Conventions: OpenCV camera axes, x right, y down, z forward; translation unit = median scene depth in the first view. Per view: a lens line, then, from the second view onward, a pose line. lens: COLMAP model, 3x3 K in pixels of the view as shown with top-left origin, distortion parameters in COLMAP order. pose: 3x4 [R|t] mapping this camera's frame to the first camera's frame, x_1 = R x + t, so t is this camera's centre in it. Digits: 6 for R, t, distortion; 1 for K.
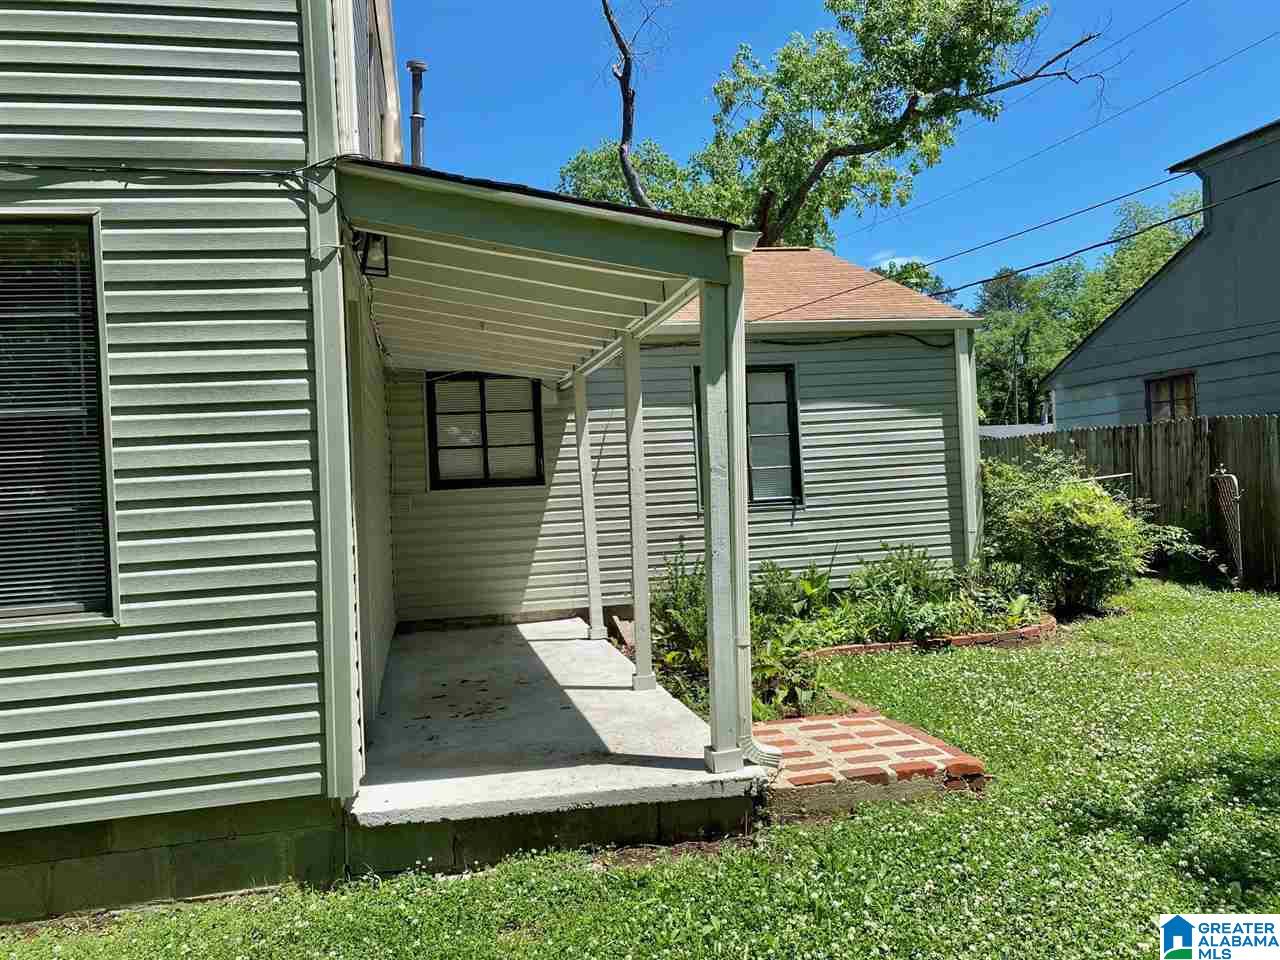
lens RADIAL K [[966.1, 0, 640.0], [0, 966.1, 480.0], [0, 0, 1]] dist [0.008984, -0.000515]
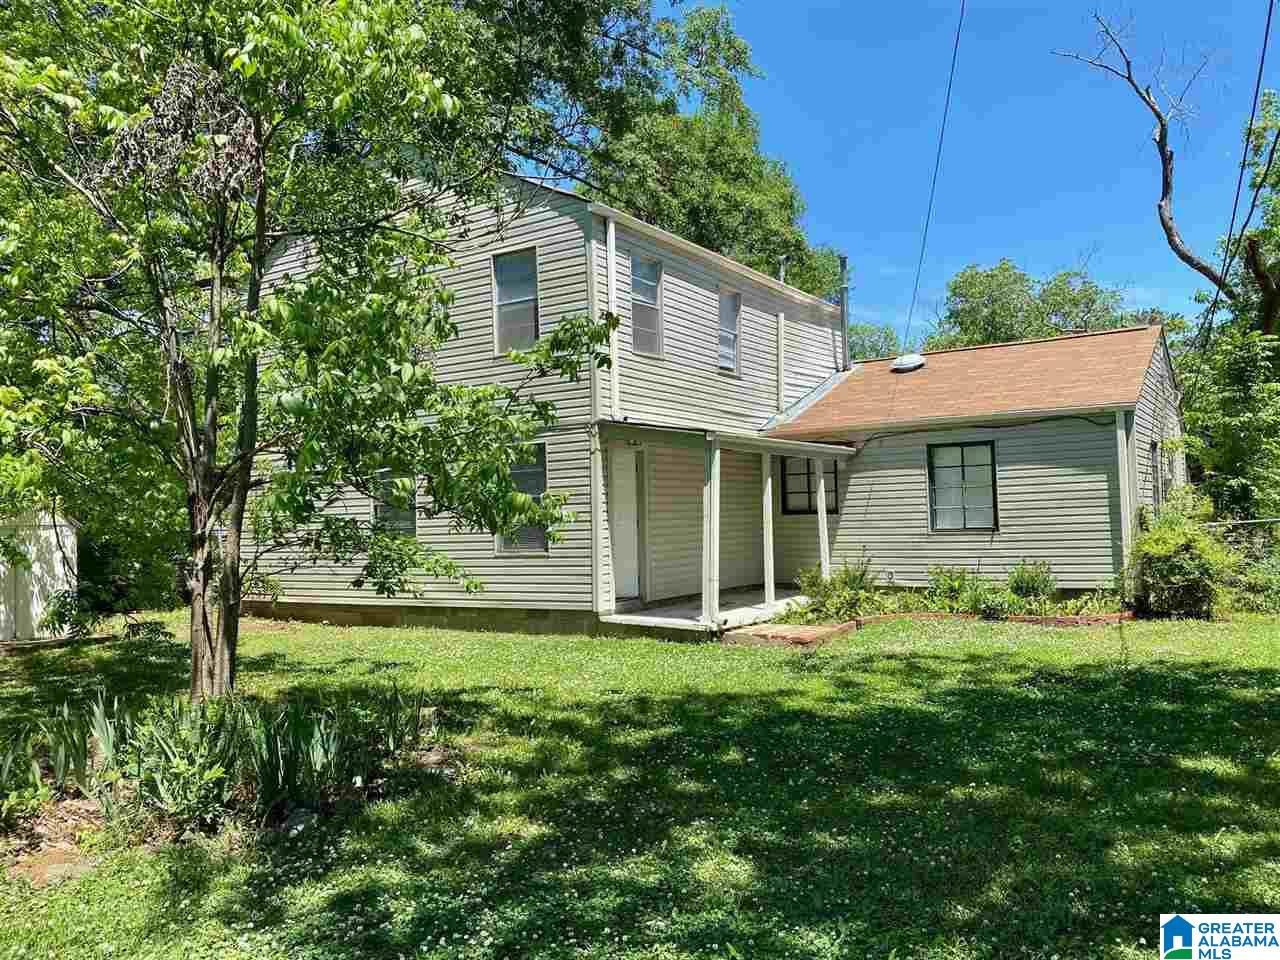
lens RADIAL K [[966.1, 0, 640.0], [0, 966.1, 480.0], [0, 0, 1]] dist [0.008984, -0.000515]
pose [[0.703297, 0.004693, -0.710881, 0.866240], [-0.008752, 0.999960, -0.002057, -0.048706], [0.710842, 0.007668, 0.703309, -0.497643]]
